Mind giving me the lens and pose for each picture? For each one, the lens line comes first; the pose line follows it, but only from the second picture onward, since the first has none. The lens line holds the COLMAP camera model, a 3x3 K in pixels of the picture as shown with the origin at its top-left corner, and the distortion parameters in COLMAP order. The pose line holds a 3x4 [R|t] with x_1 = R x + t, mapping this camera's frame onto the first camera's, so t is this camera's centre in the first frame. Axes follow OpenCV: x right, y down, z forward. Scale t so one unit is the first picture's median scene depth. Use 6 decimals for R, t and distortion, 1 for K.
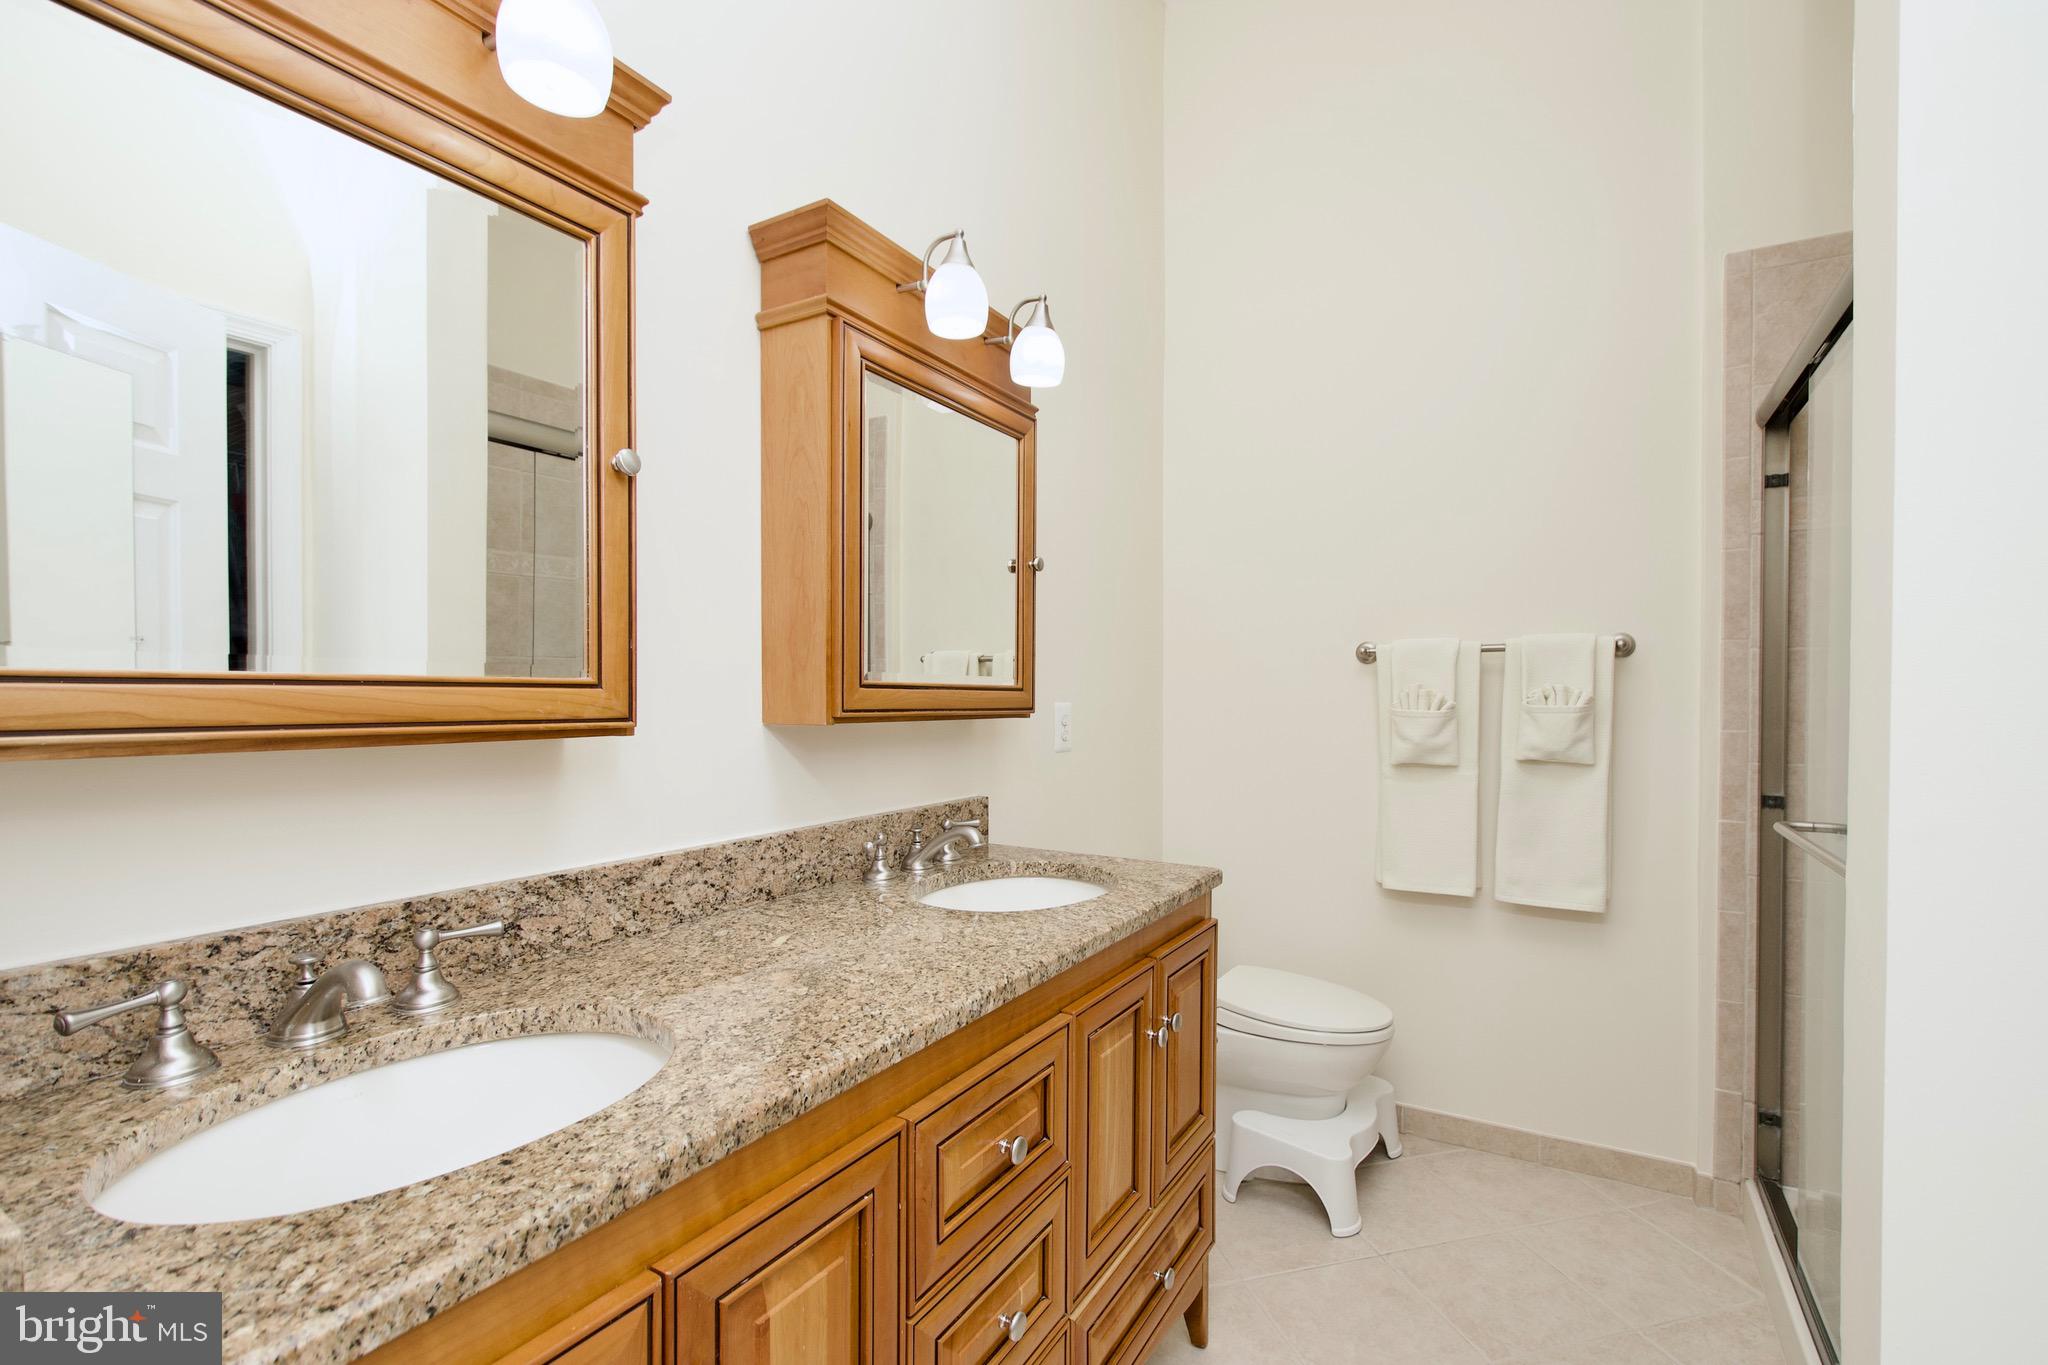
lens RADIAL K [[914.1, 0, 1043.3], [0, 914.1, 712.1], [0, 0, 1]] dist [0.012762, -0.006096]
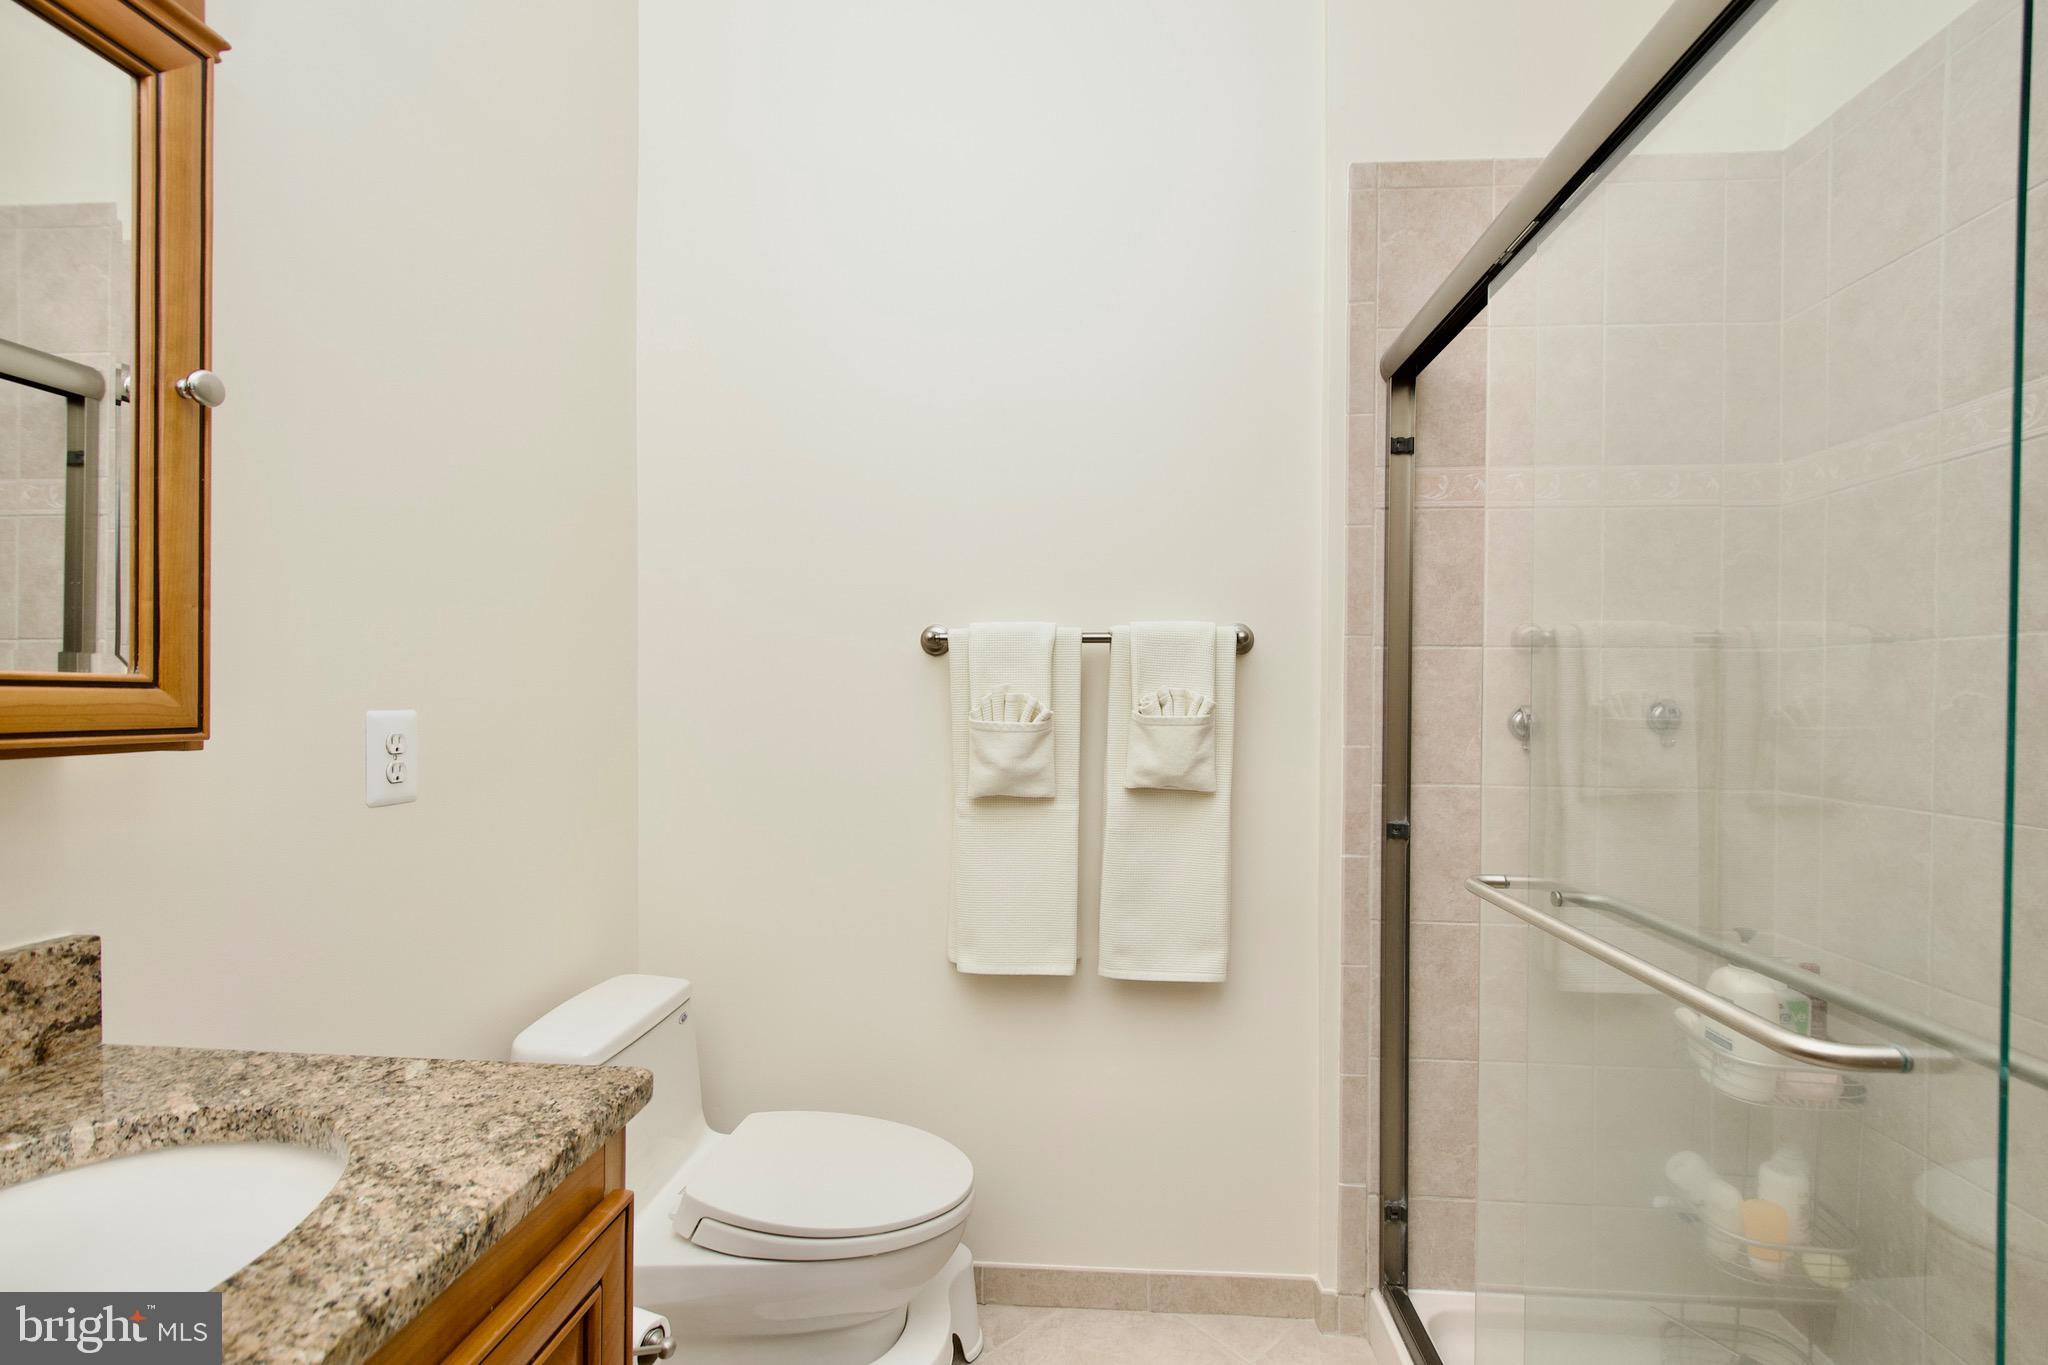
lens RADIAL K [[914.1, 0, 1041.0], [0, 914.1, 715.1], [0, 0, 1]] dist [0.012762, -0.006096]
pose [[0.895943, -0.002396, 0.444163, 0.130900], [0.001999, 0.999997, 0.001362, -0.009163], [-0.444165, -0.000333, 0.895945, 0.385367]]
